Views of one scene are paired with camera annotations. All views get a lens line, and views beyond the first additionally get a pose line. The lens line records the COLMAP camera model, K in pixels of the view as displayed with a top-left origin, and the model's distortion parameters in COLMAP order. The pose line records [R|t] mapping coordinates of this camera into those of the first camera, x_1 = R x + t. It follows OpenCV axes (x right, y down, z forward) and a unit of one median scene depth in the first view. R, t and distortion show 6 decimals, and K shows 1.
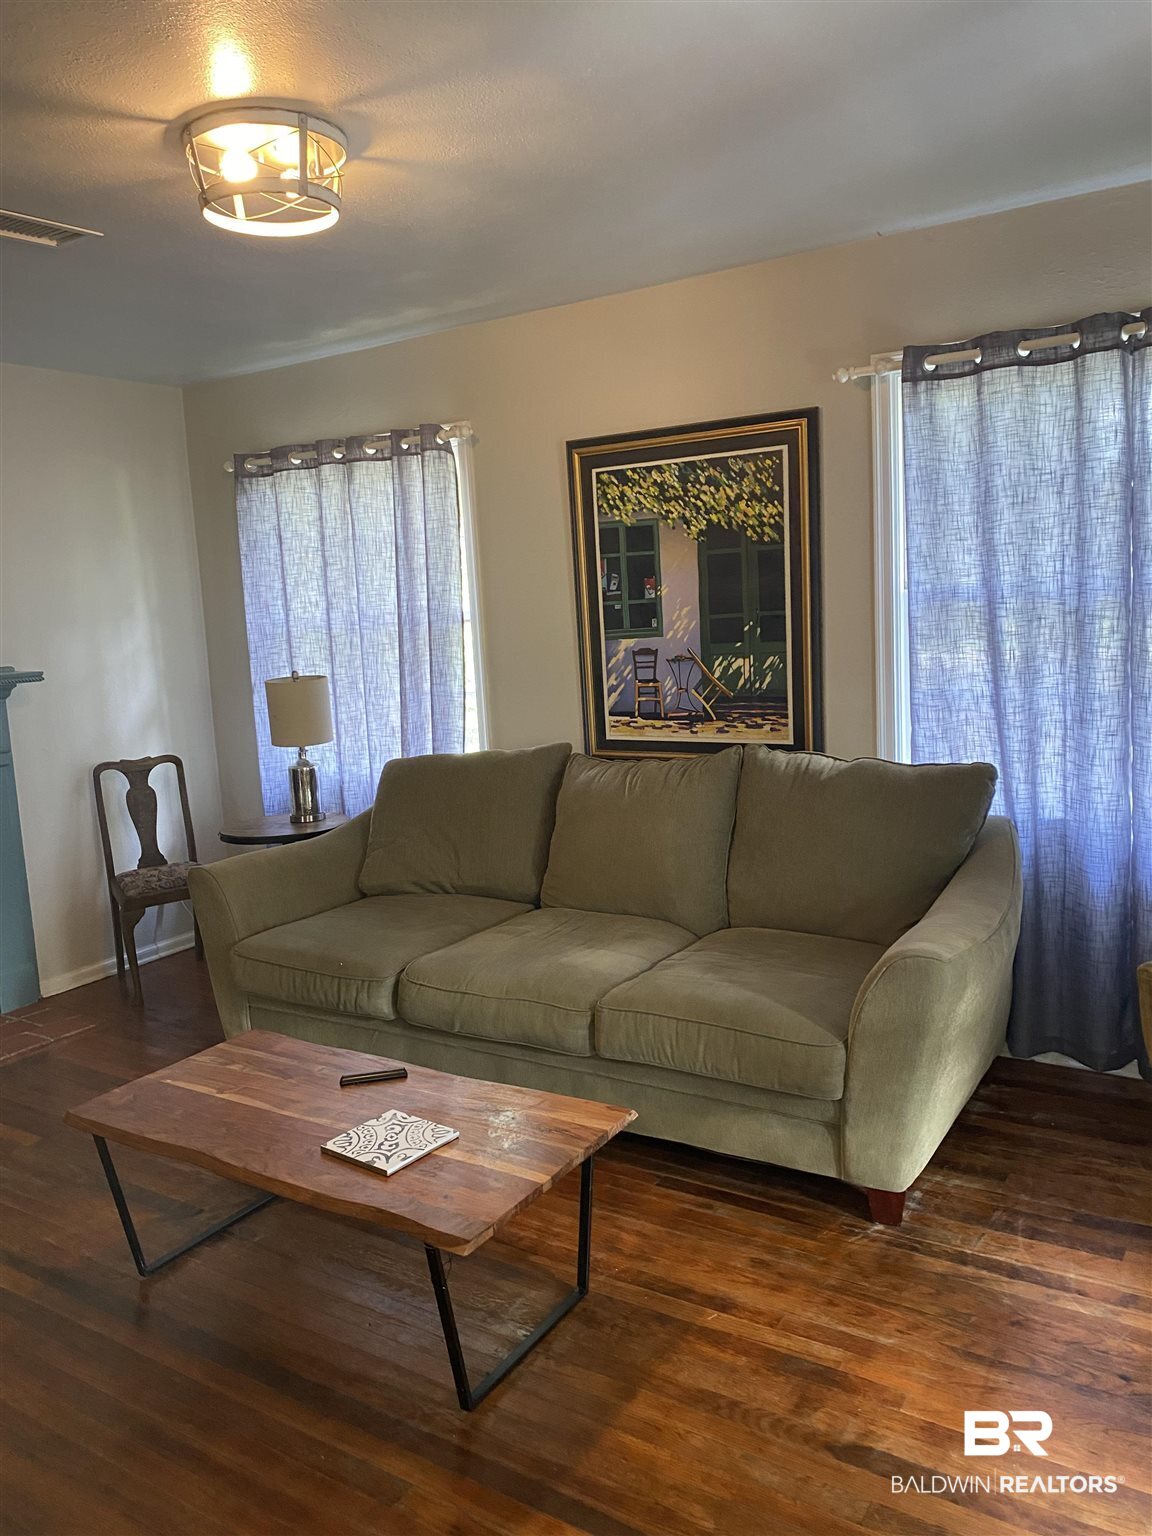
lens RADIAL K [[1175.6, 0, 581.9], [0, 1175.6, 779.4], [0, 0, 1]] dist [0.008200, -0.001870]
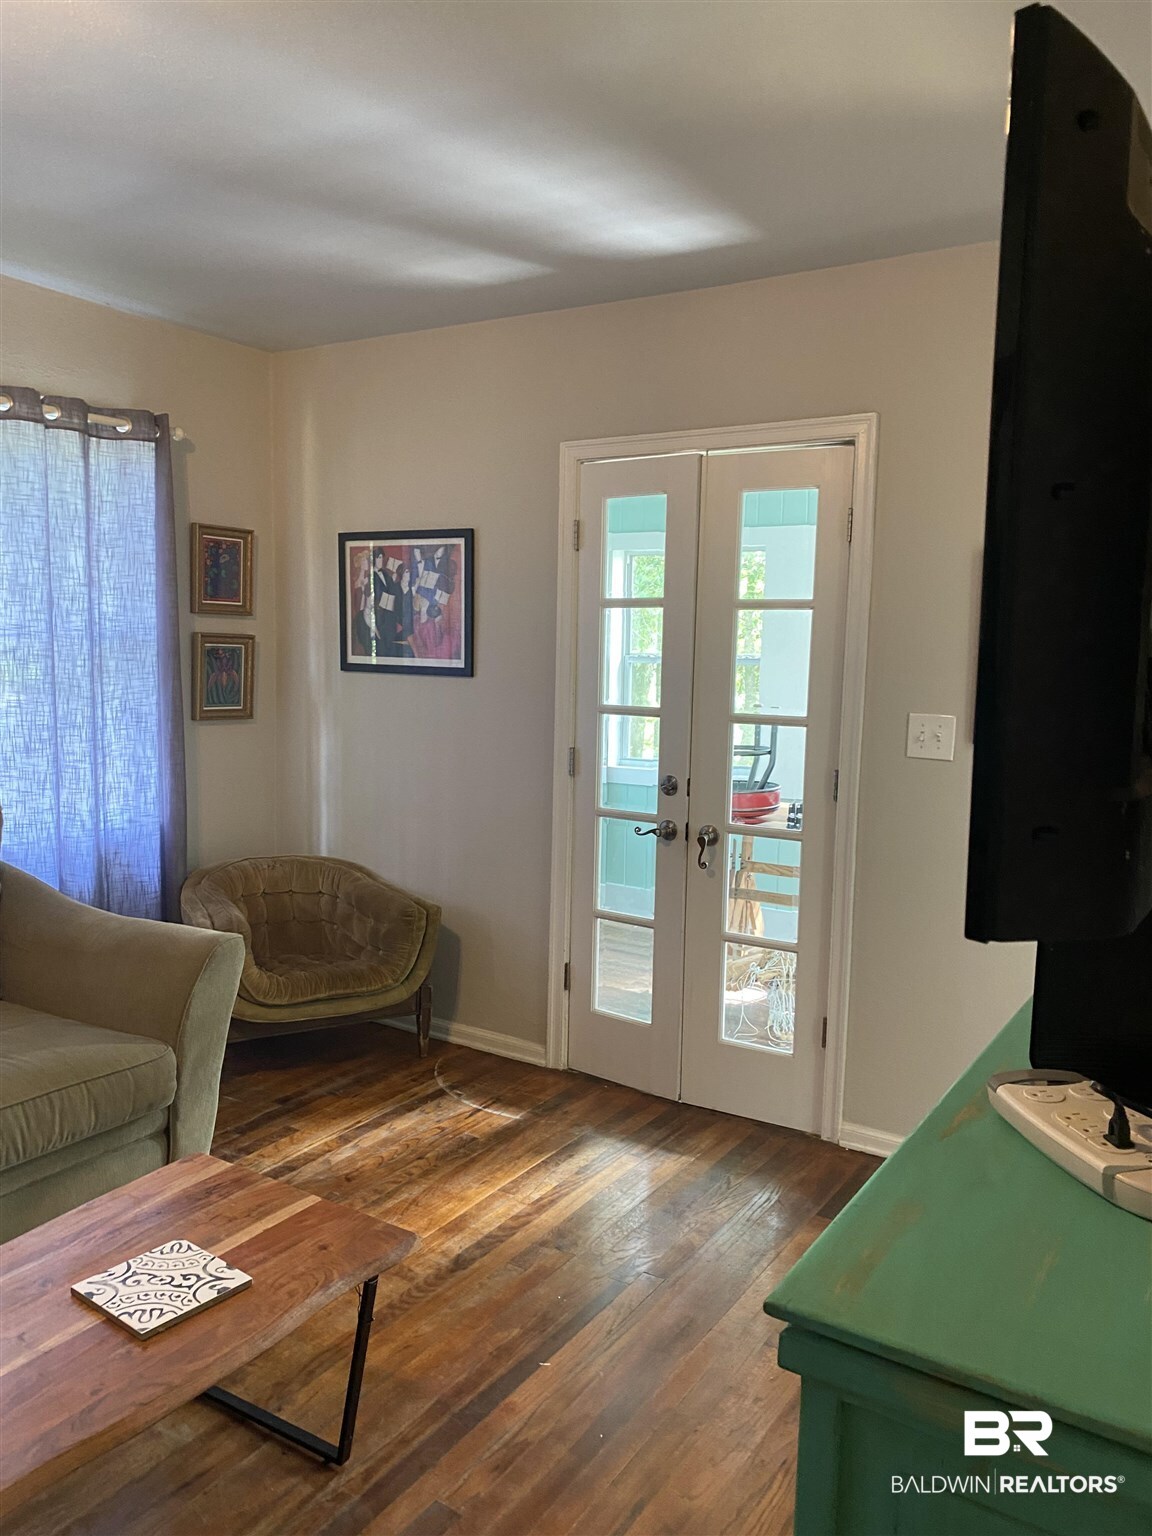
lens RADIAL K [[1175.6, 0, 580.6], [0, 1175.6, 756.0], [0, 0, 1]] dist [0.008200, -0.001870]
pose [[0.019800, -0.066949, 0.997560, -0.909768], [0.136220, 0.988632, 0.063646, -0.058692], [-0.990481, 0.134628, 0.028695, 0.633219]]
